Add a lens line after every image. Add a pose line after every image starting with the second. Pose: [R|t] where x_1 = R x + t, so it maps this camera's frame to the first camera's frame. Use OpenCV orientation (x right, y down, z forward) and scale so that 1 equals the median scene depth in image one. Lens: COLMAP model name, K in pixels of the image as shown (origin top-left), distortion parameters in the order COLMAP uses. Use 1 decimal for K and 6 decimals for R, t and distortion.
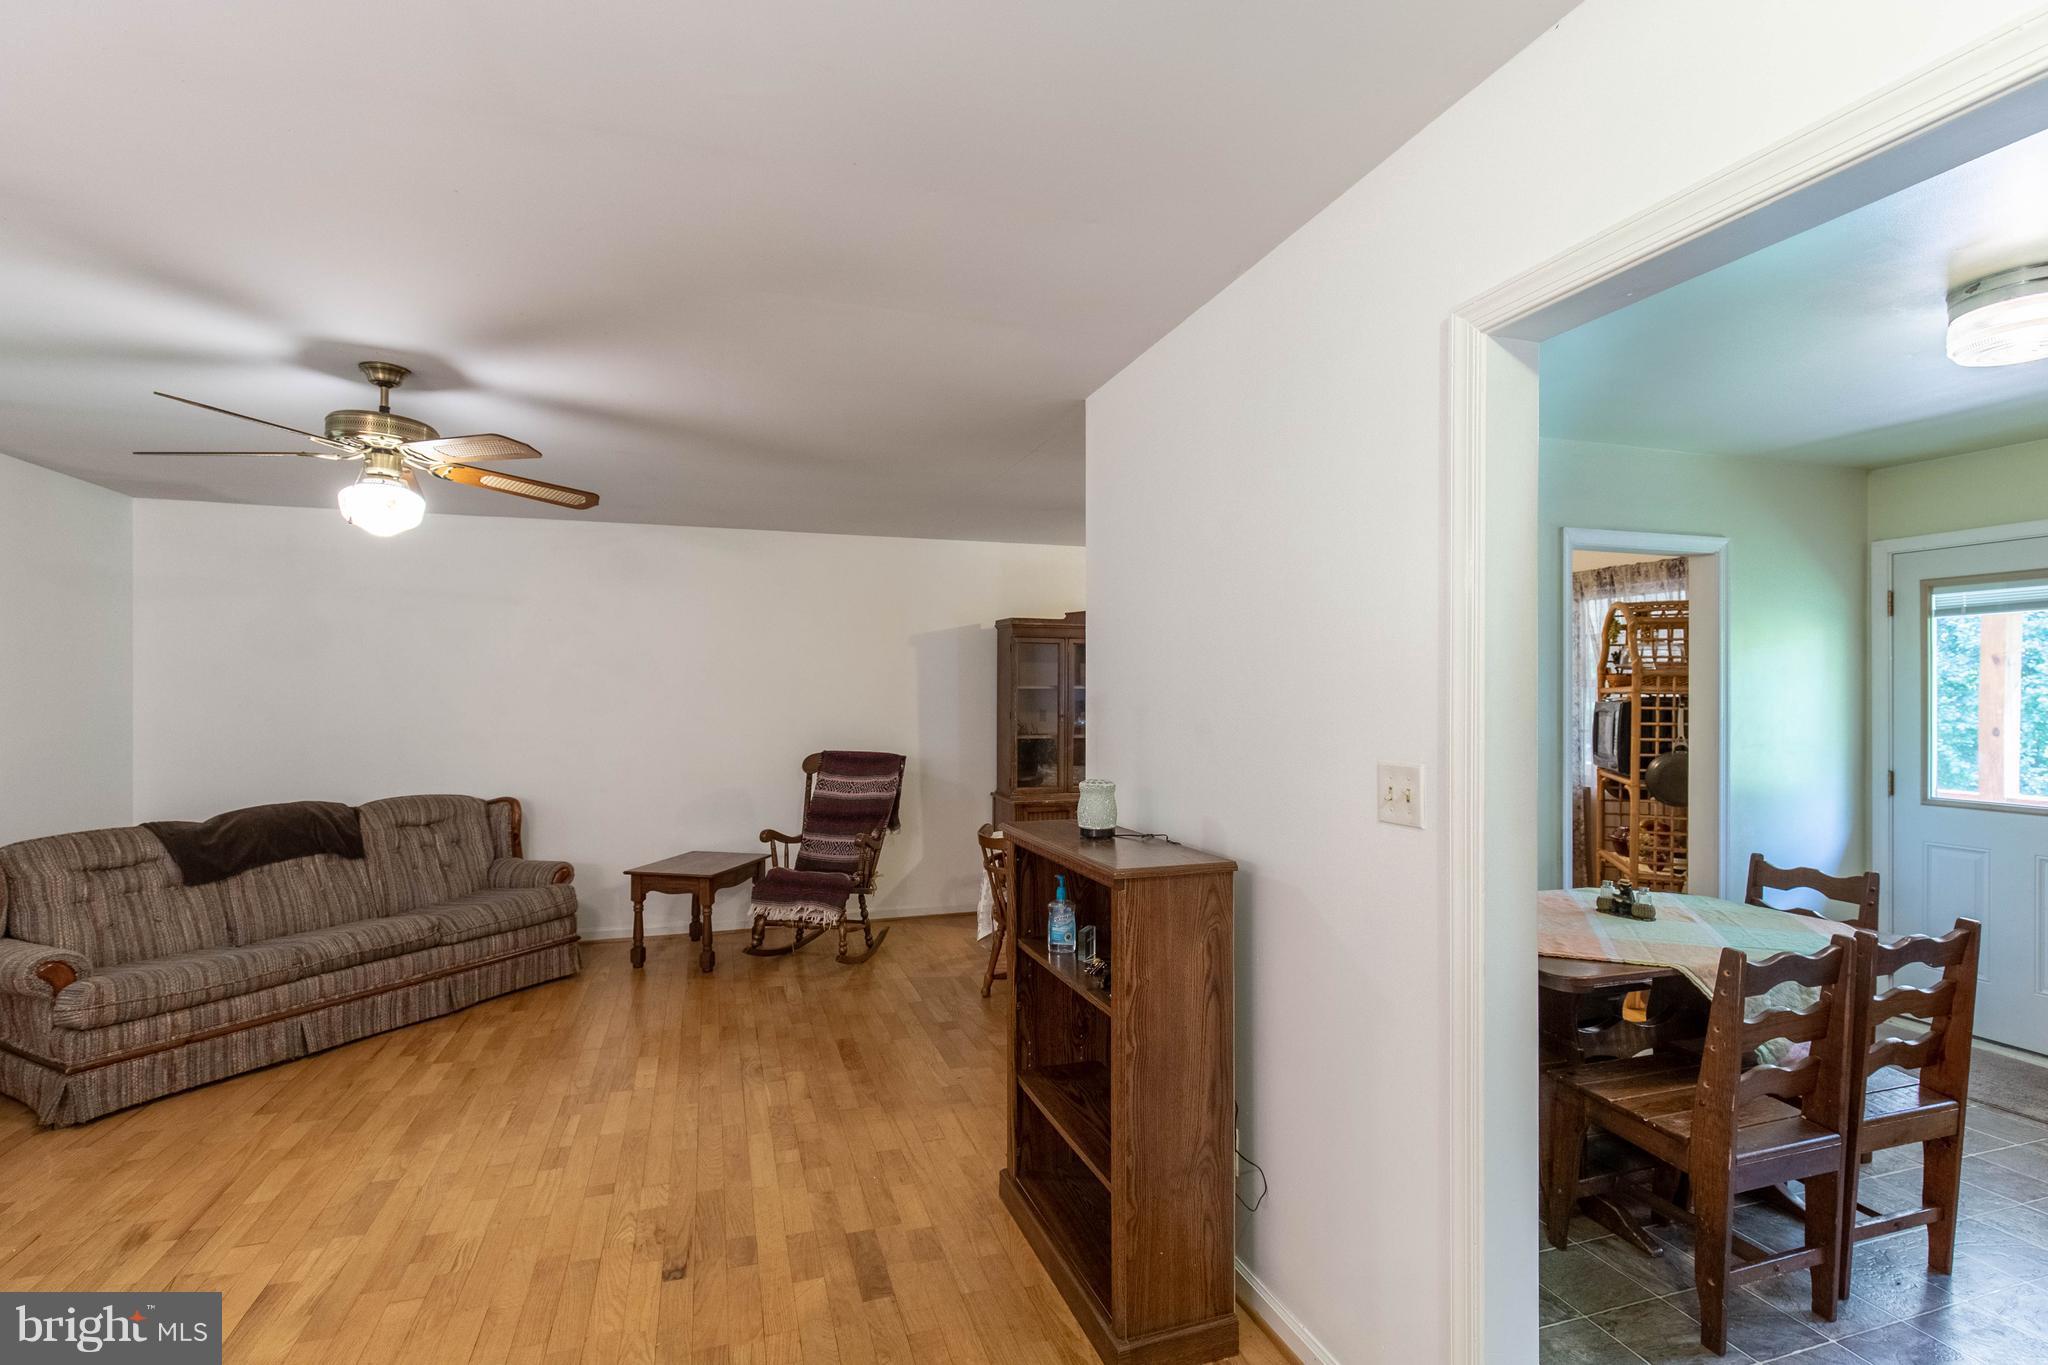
lens RADIAL K [[962.4, 0, 1020.0], [0, 962.4, 694.8], [0, 0, 1]] dist [0.009852, -0.003925]
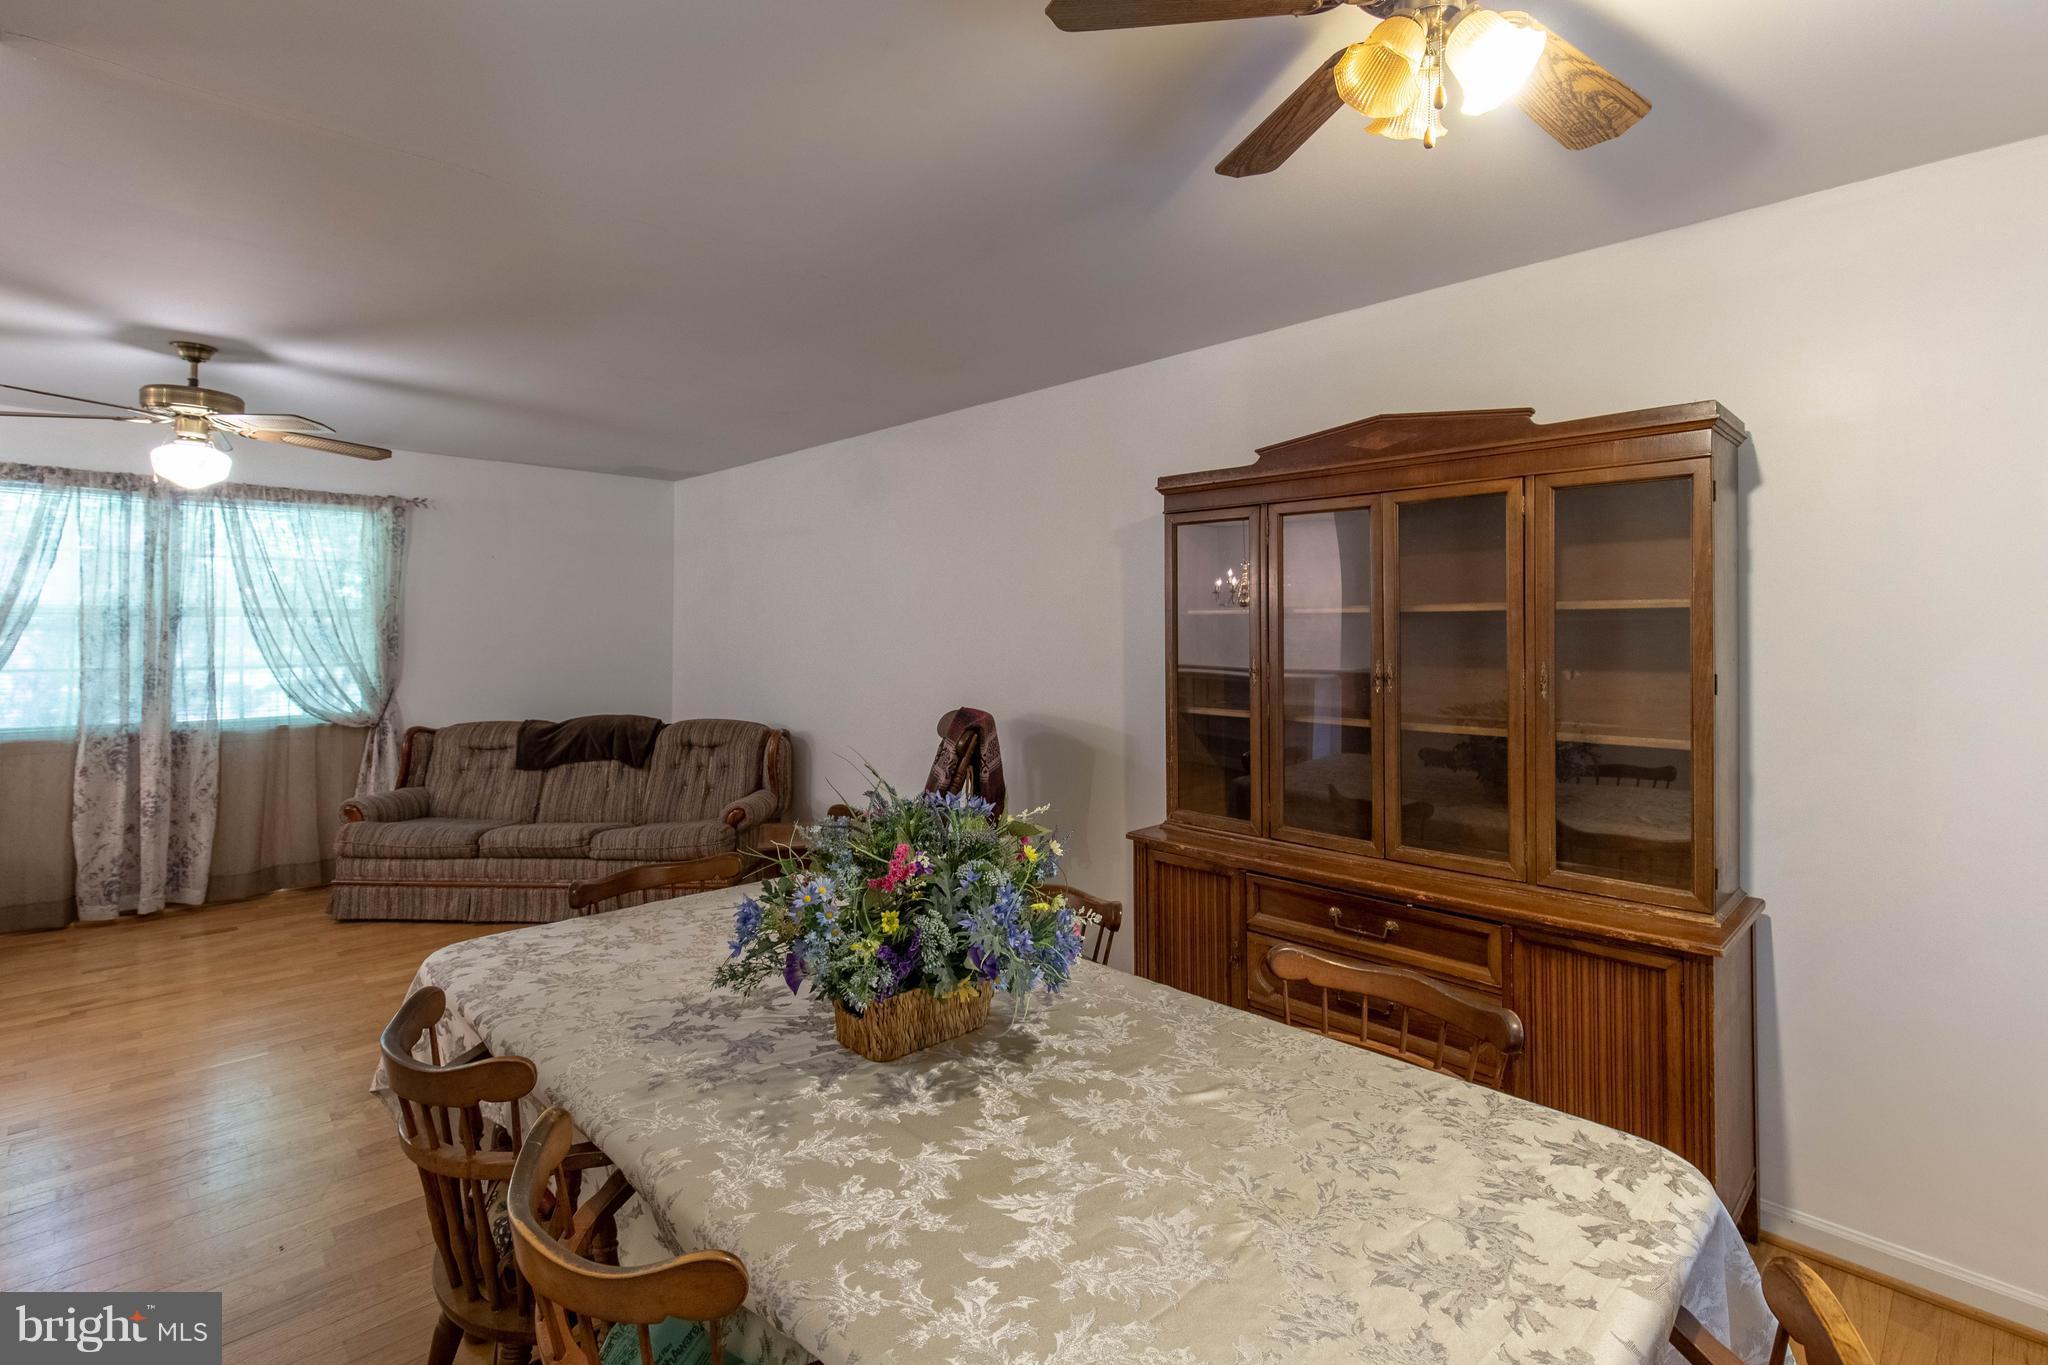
lens RADIAL K [[962.4, 0, 1063.7], [0, 962.4, 615.9], [0, 0, 1]] dist [0.009852, -0.003925]
pose [[0.438057, -0.012023, -0.898867, 0.632885], [-0.008753, 0.999806, -0.017639, 0.003299], [0.898905, 0.015595, 0.437866, 1.047299]]
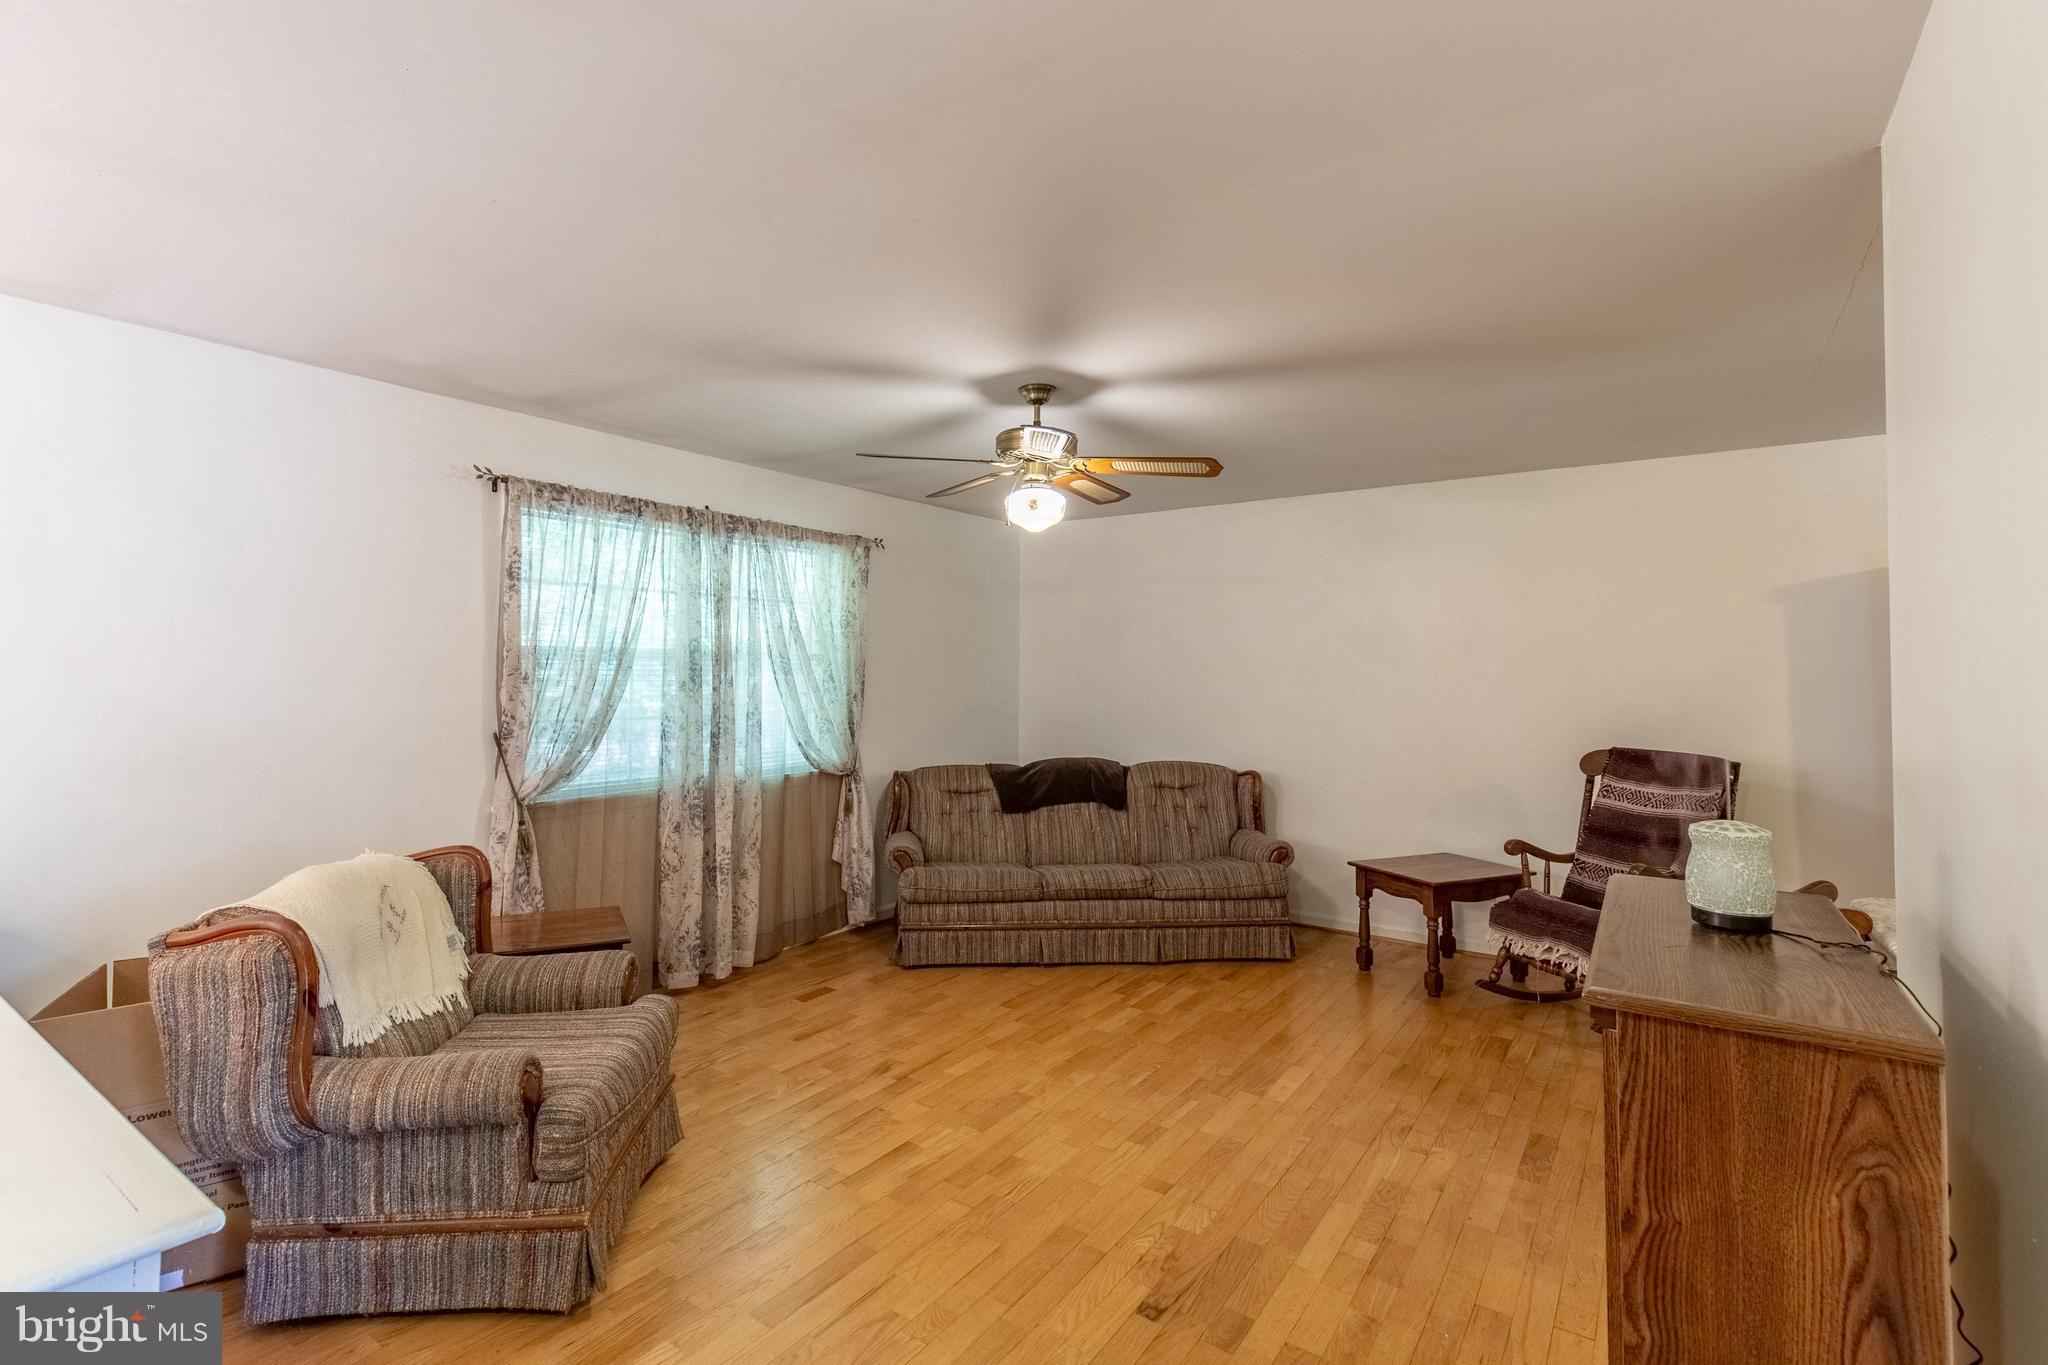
lens RADIAL K [[962.4, 0, 962.7], [0, 962.4, 637.3], [0, 0, 1]] dist [0.009852, -0.003925]
pose [[0.574181, -0.022523, -0.818419, 0.173999], [-0.008820, 0.999393, -0.033691, 0.002158], [0.818681, 0.026563, 0.573634, 0.191711]]
